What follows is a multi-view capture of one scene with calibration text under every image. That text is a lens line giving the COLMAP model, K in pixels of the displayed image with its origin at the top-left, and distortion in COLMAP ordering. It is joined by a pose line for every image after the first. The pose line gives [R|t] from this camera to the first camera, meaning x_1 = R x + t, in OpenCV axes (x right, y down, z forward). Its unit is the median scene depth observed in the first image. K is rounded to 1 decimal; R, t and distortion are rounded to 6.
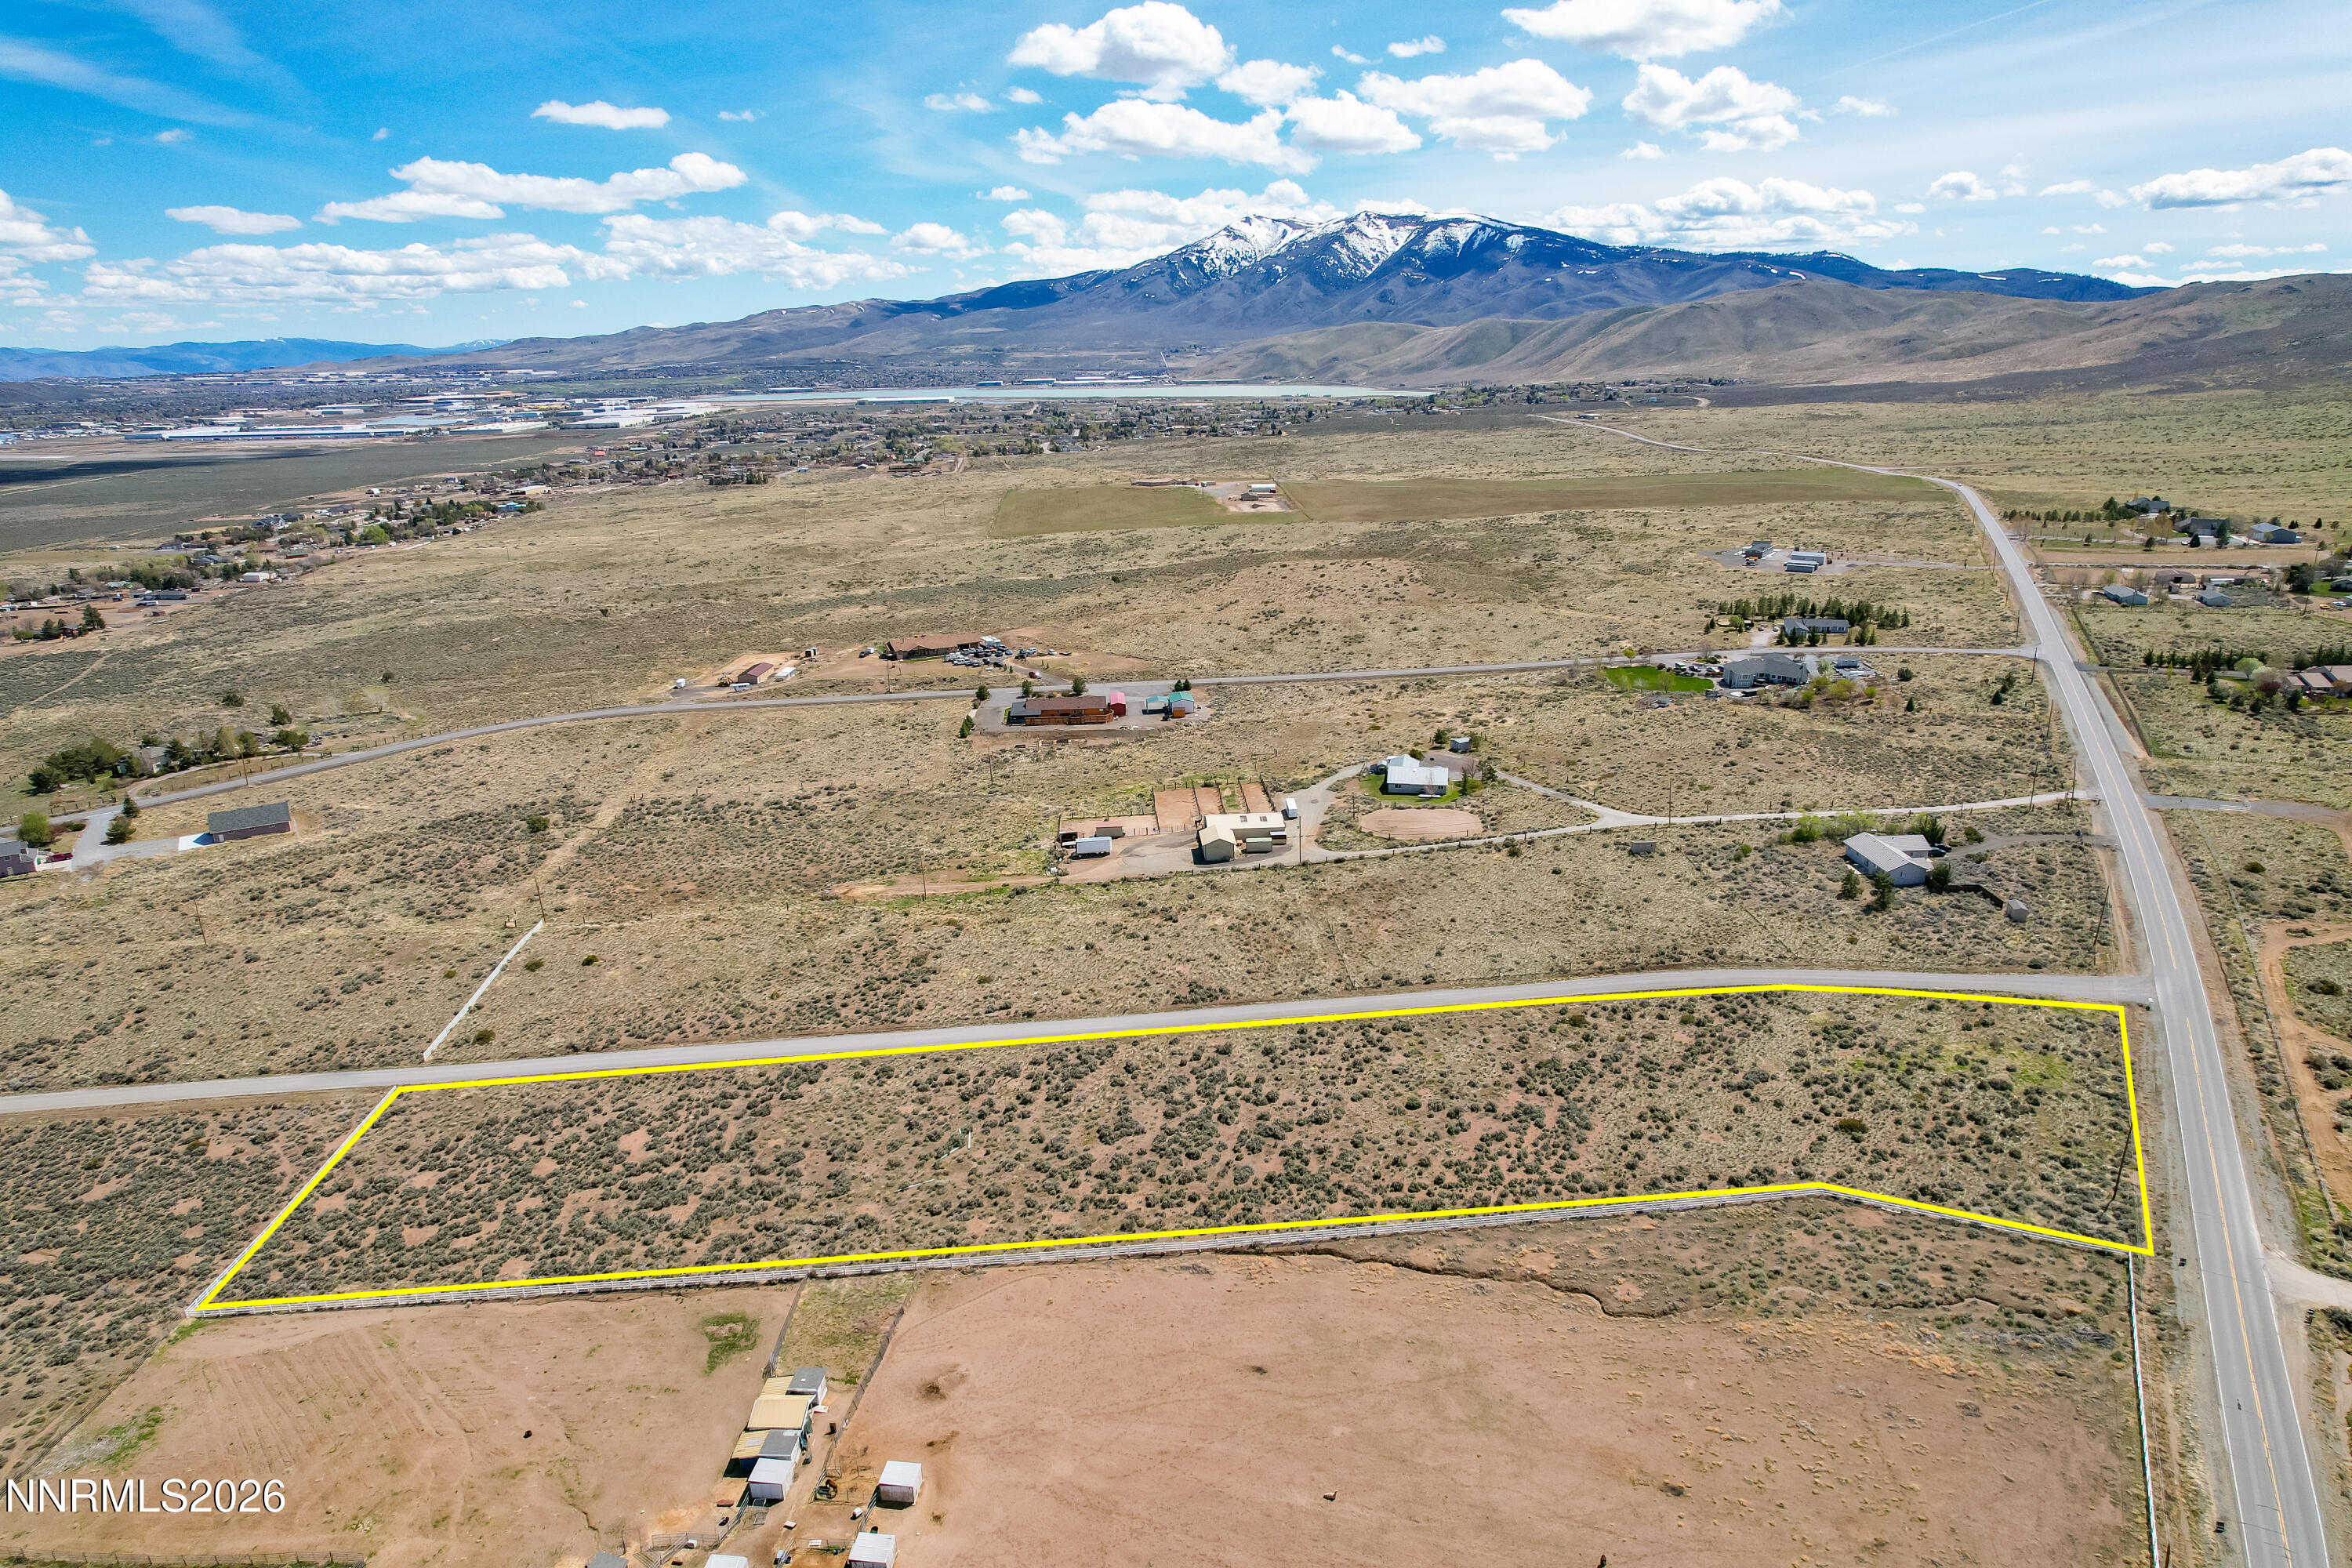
lens RADIAL K [[1505.6, 0, 1176.0], [0, 1505.6, 784.0], [0, 0, 1]] dist [-0.079801, 0.073902]
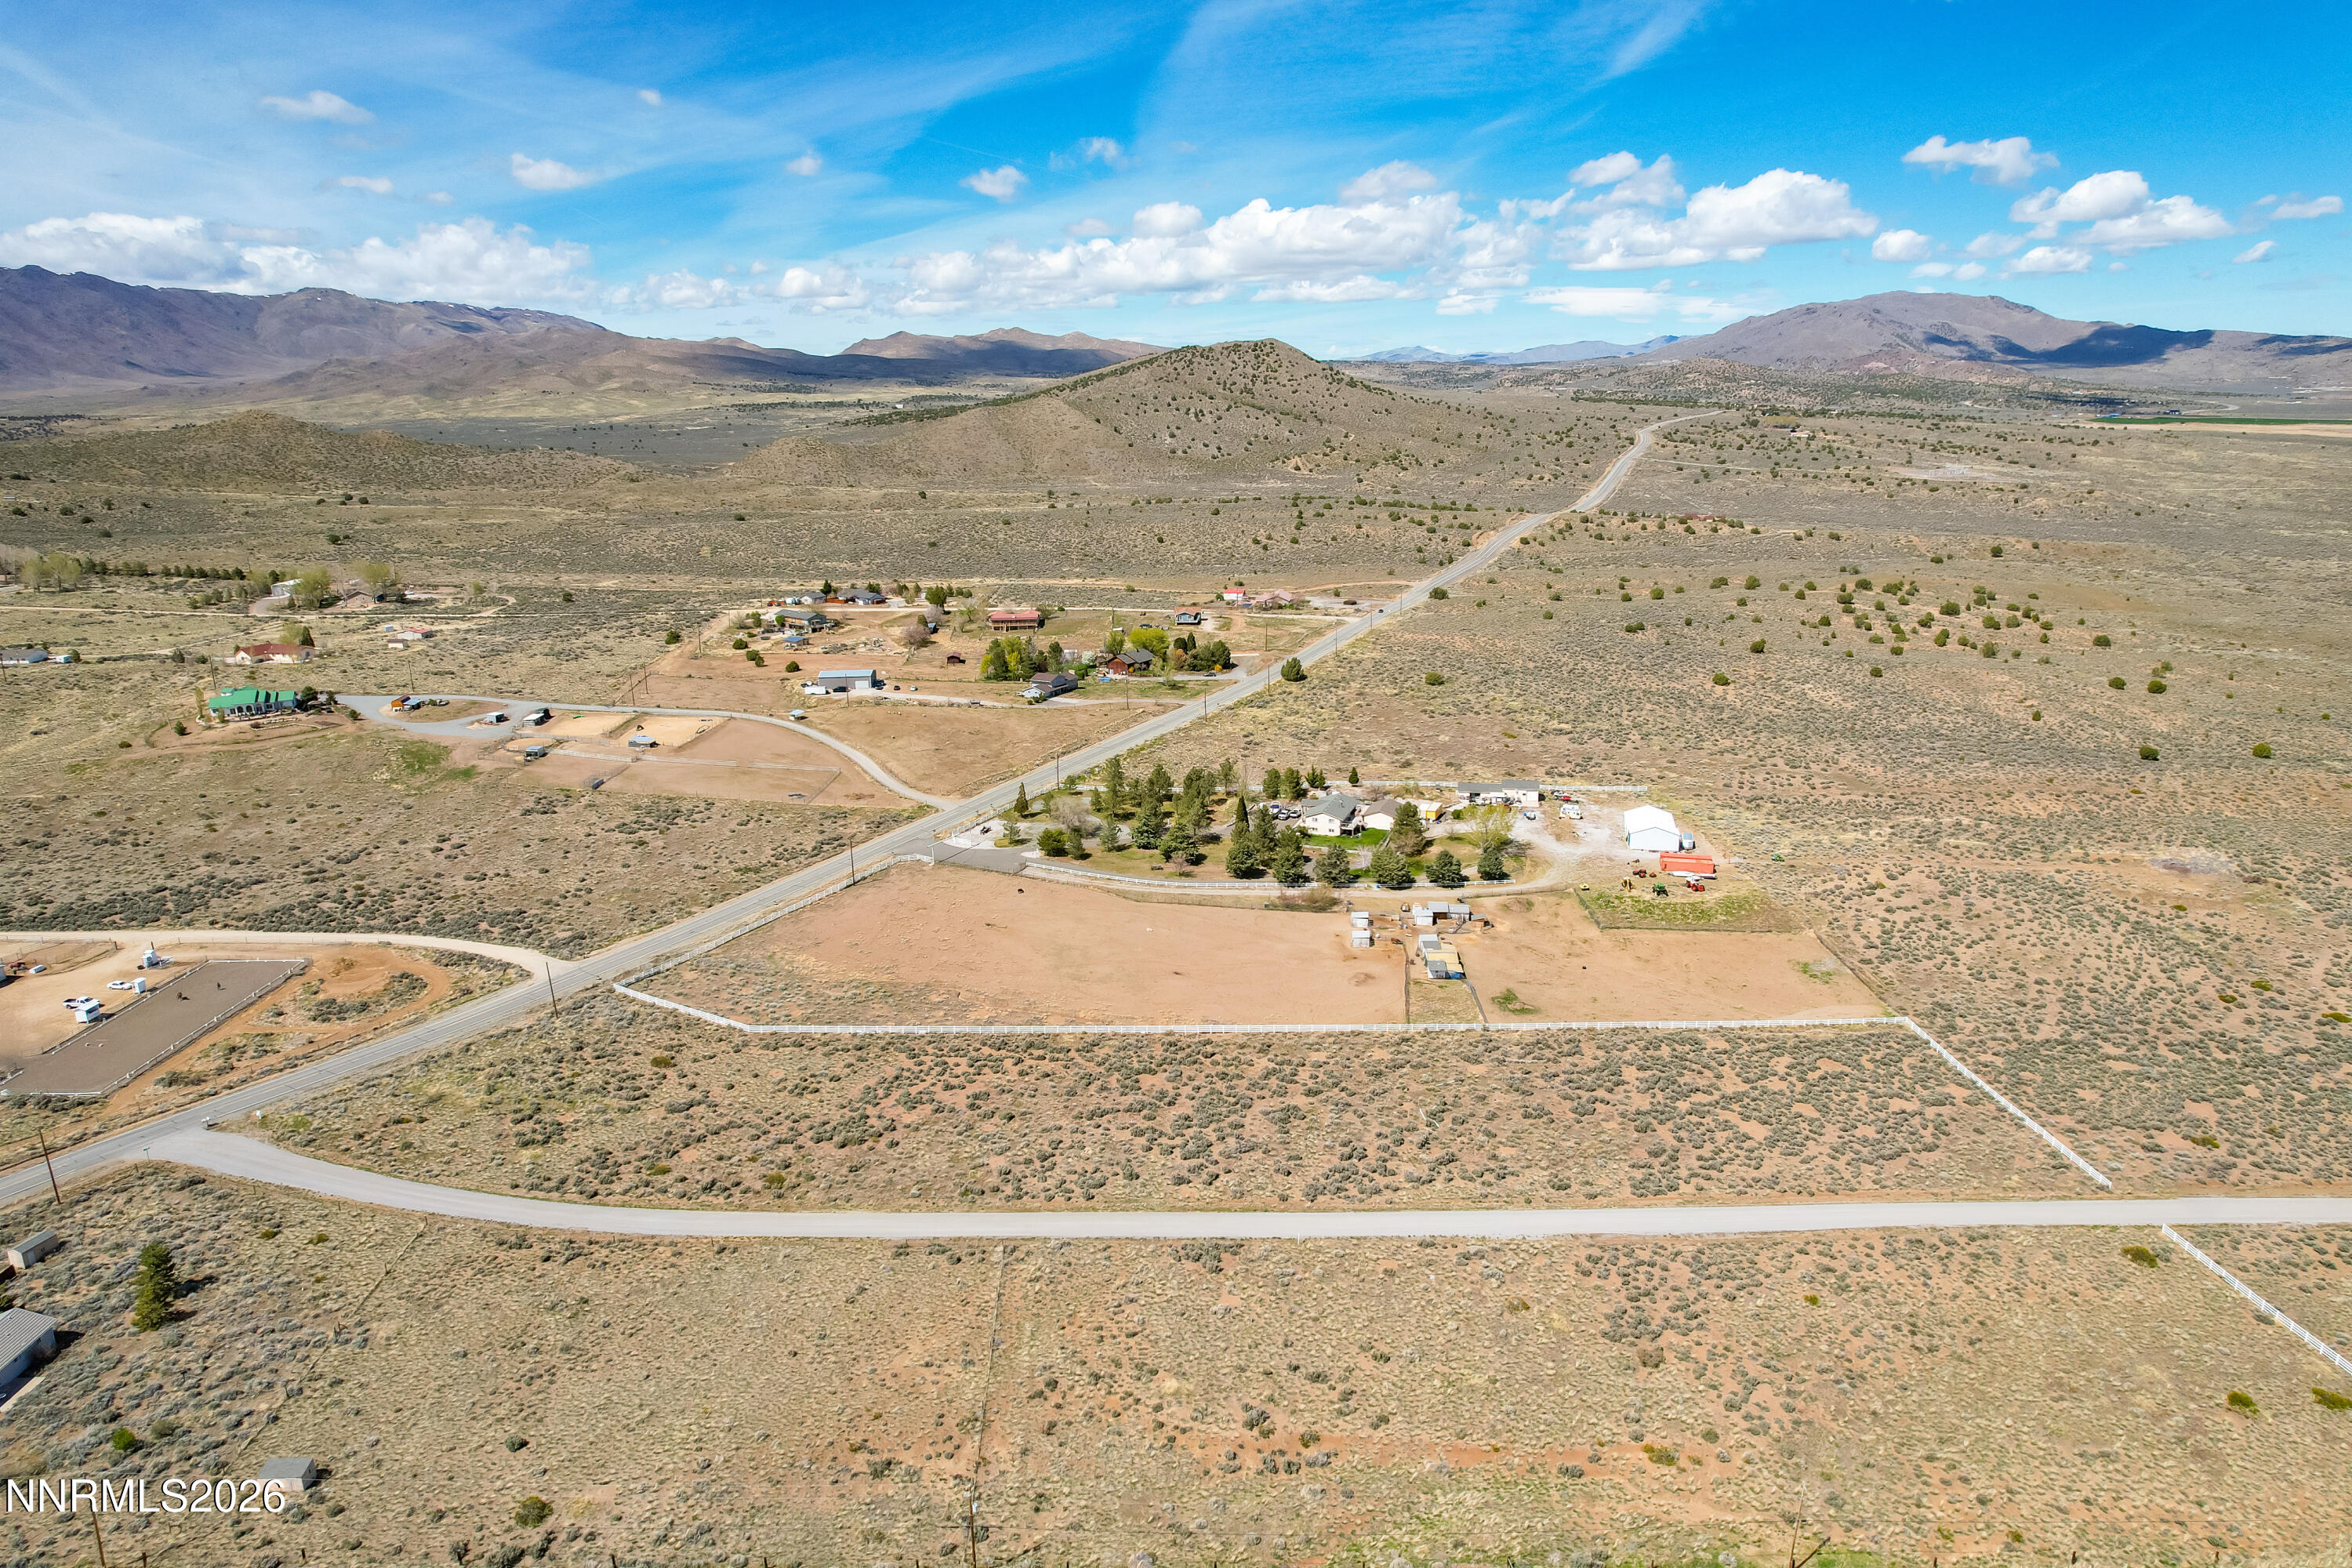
lens RADIAL K [[1505.6, 0, 1176.0], [0, 1505.6, 784.0], [0, 0, 1]] dist [-0.079801, 0.073902]
pose [[-0.999140, 0.034853, 0.022482, 0.005167], [0.041470, 0.848034, 0.528316, -0.364256], [-0.000652, 0.528794, -0.848750, 1.200905]]
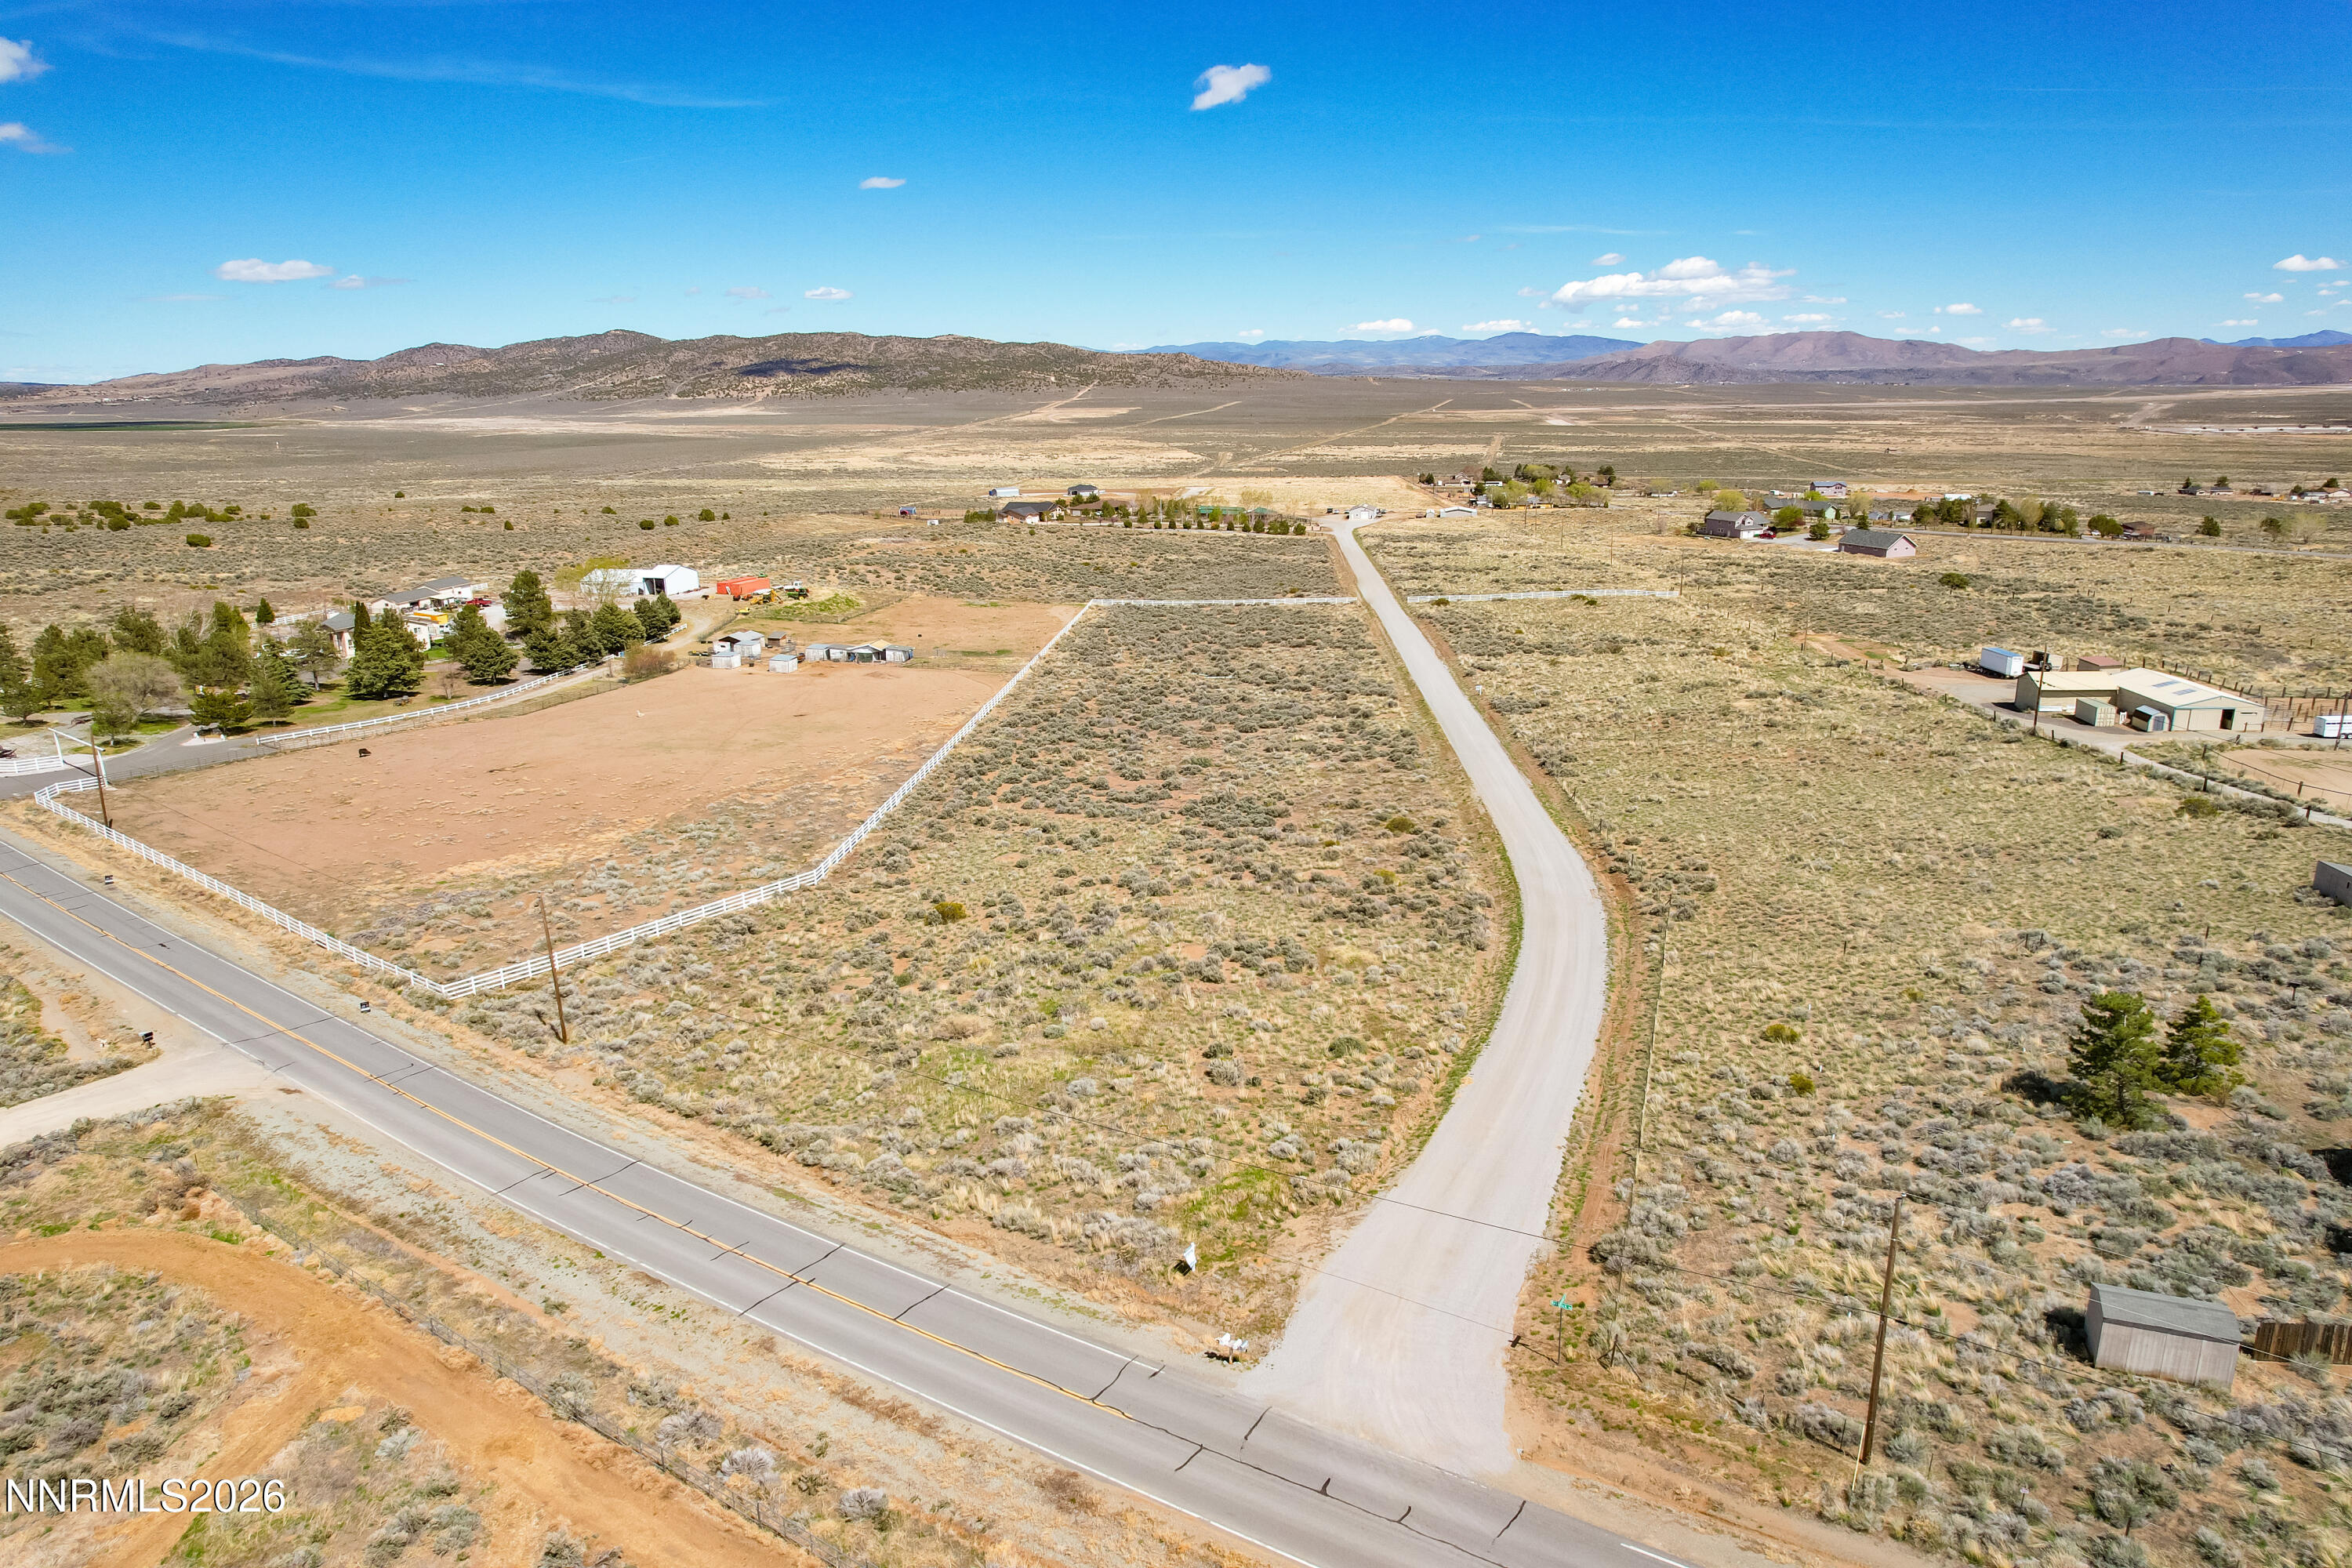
lens RADIAL K [[1508.4, 0, 1178.4], [0, 1508.4, 773.7], [0, 0, 1]] dist [-0.080959, 0.077002]
pose [[-0.116049, 0.277984, -0.953550, 0.625784], [-0.267726, 0.915748, 0.299547, -0.012396], [0.956481, 0.290053, -0.031848, 0.688941]]
